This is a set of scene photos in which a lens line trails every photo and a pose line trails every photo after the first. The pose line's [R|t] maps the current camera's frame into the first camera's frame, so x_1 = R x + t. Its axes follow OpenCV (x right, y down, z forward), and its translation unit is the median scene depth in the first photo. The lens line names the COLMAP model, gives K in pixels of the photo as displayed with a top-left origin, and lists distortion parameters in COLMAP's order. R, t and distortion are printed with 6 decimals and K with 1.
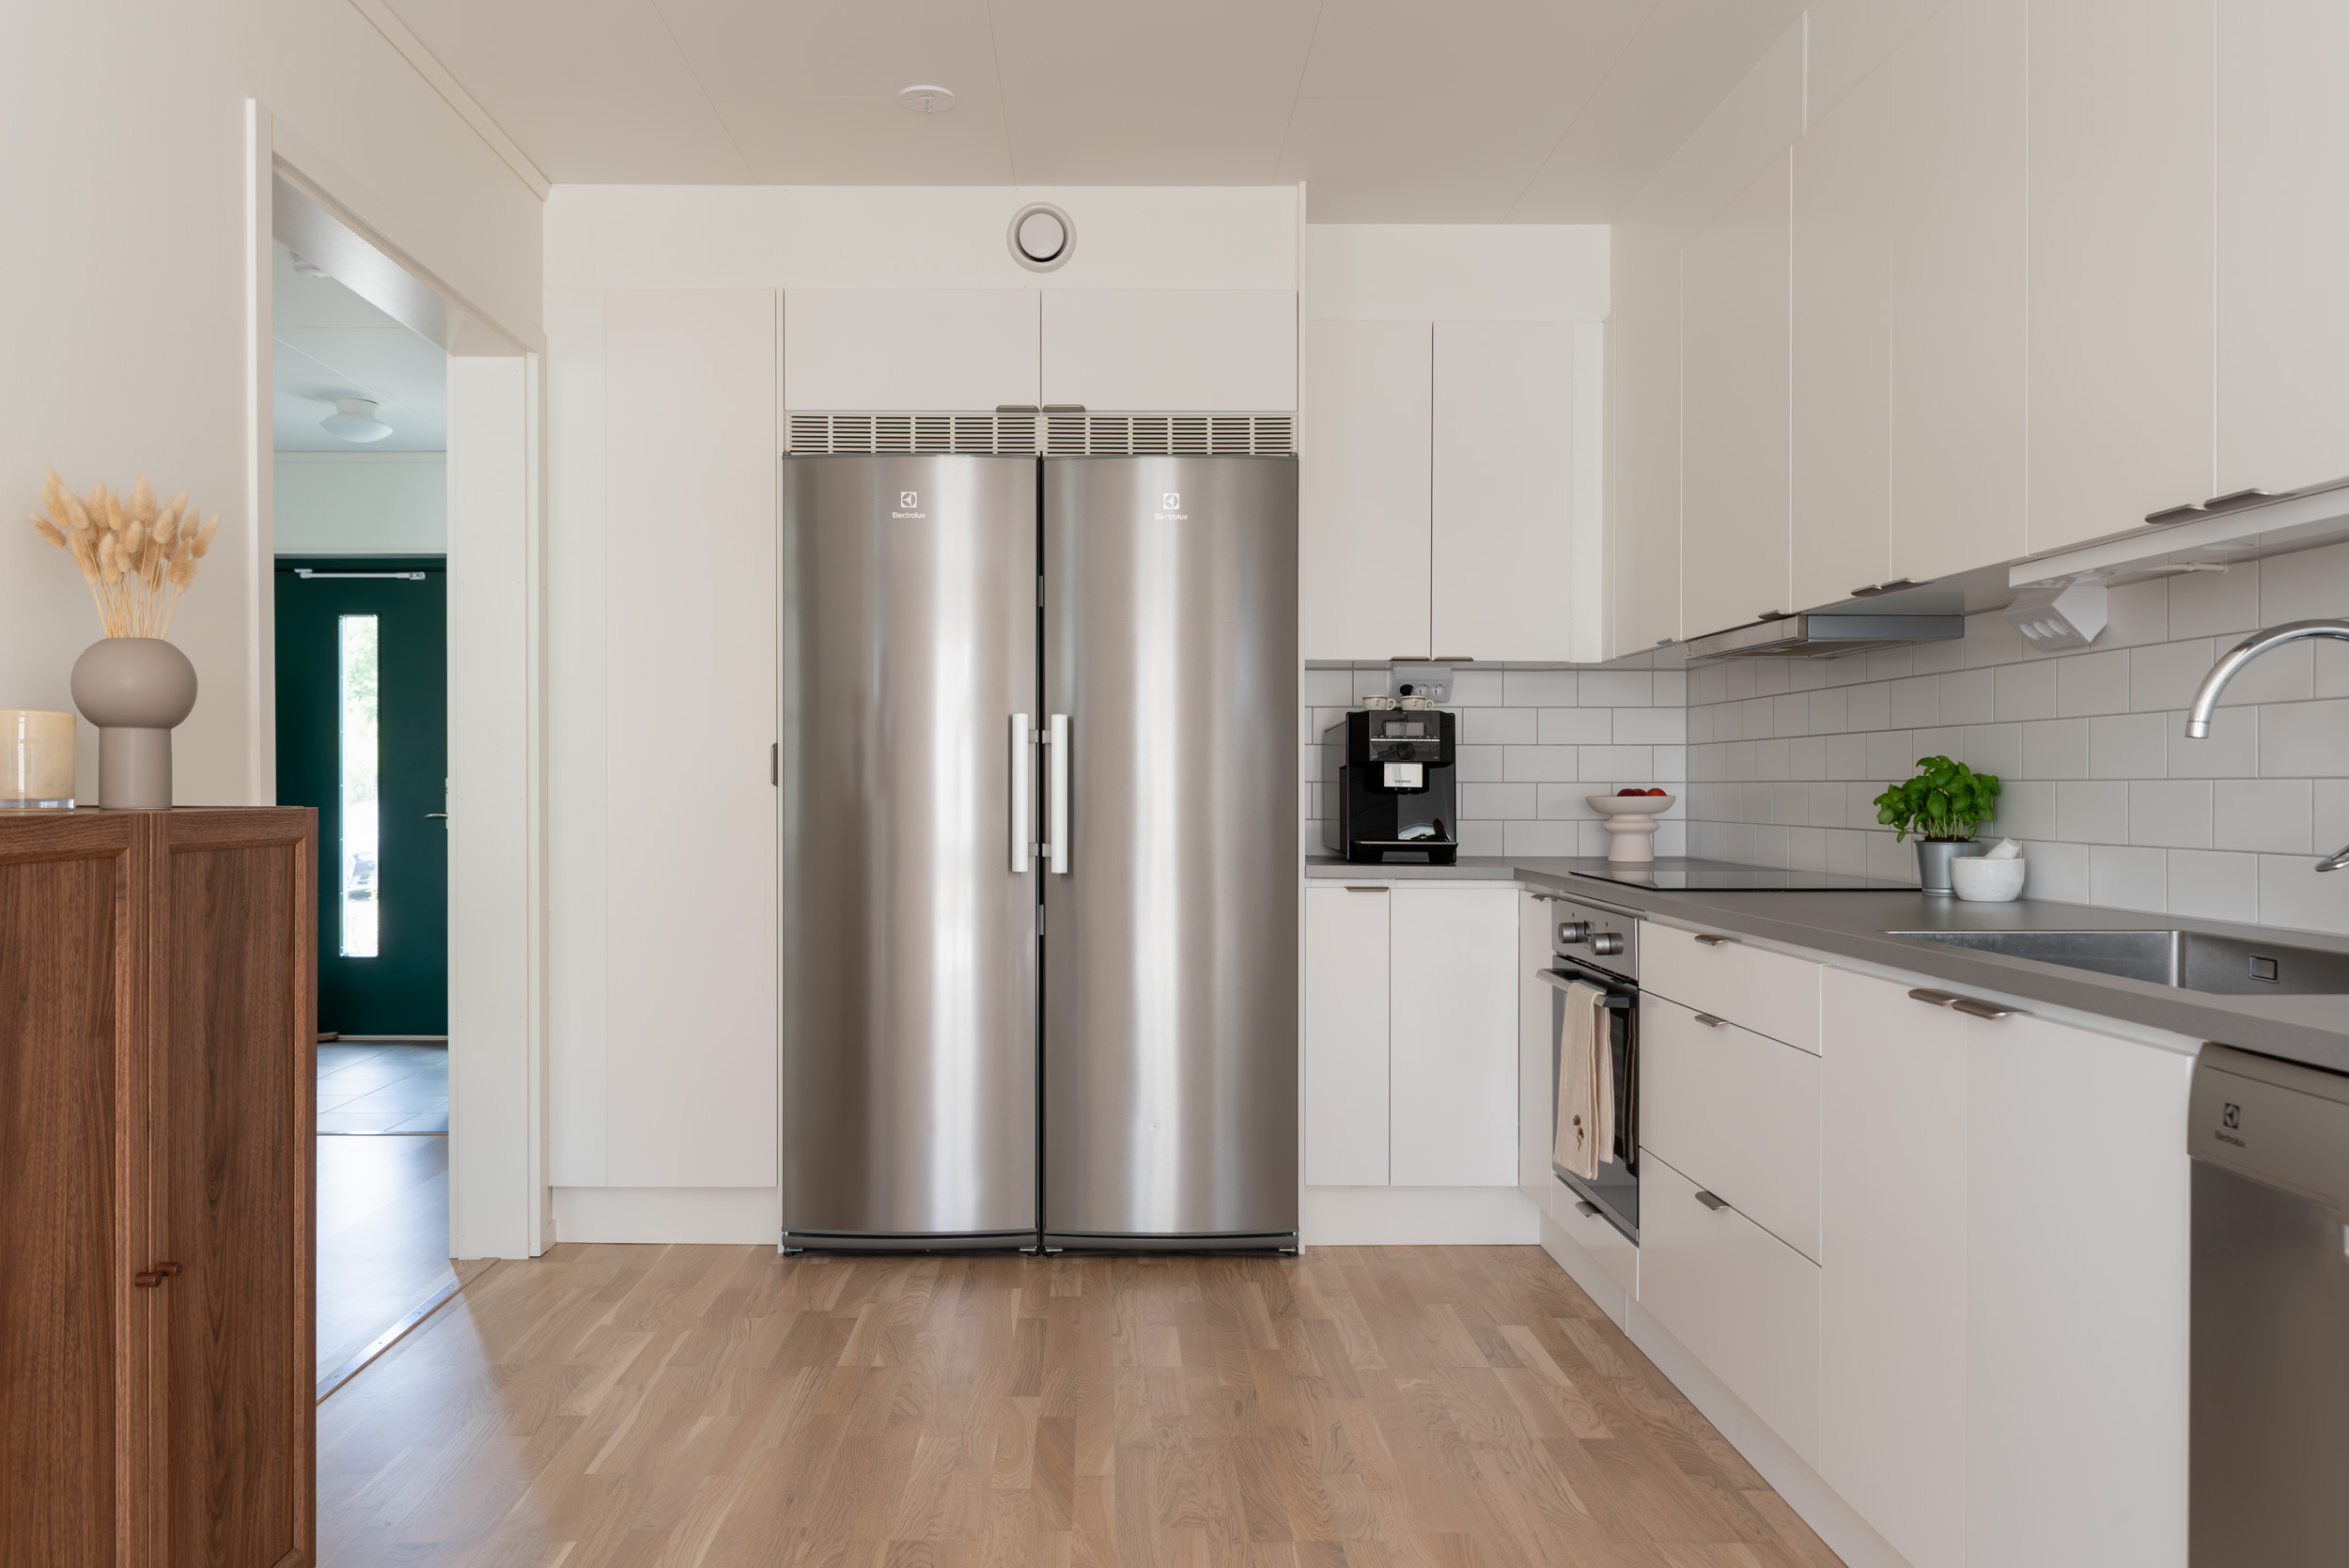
lens RADIAL K [[1723.9, 0, 1158.8], [0, 1723.9, 789.9], [0, 0, 1]] dist [0.010590, -0.003370]
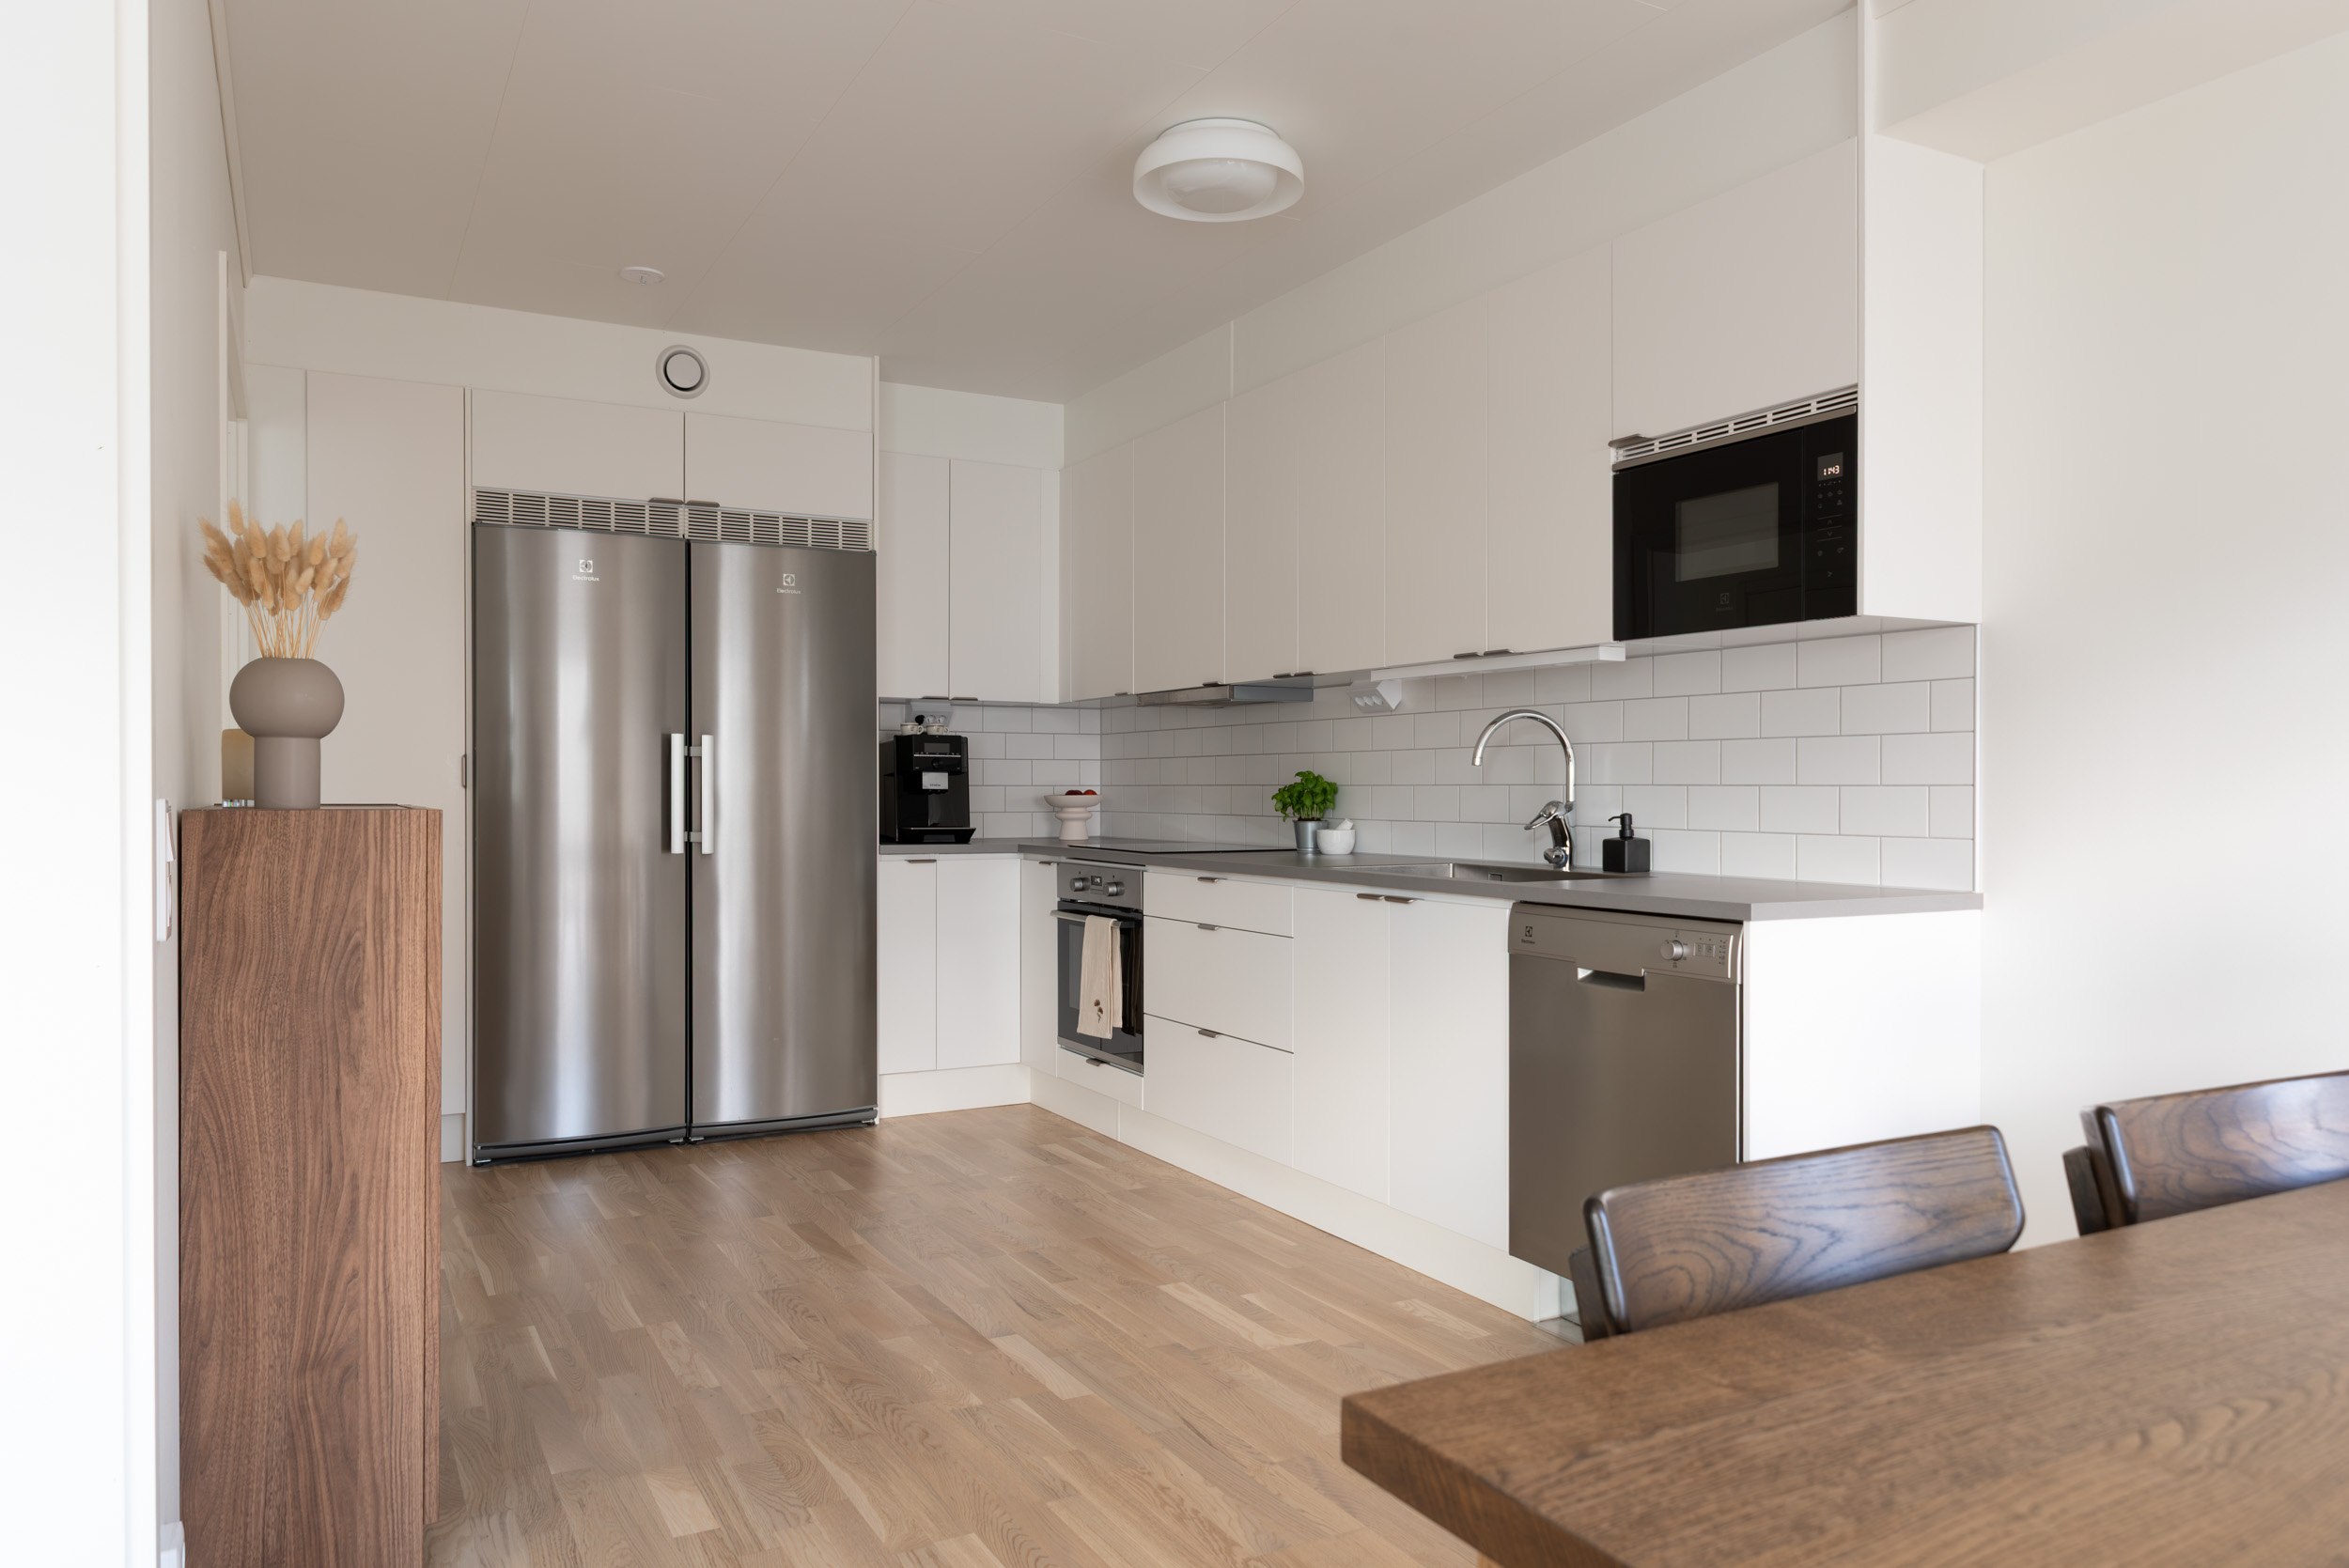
lens RADIAL K [[1626.4, 0, 1185.1], [0, 1626.4, 782.9], [0, 0, 1]] dist [0.008130, 0.001023]
pose [[0.876304, 0.000956, 0.481758, -0.334589], [0.001205, 0.999991, -0.004177, -0.000838], [-0.481757, 0.004241, 0.876294, -0.276033]]
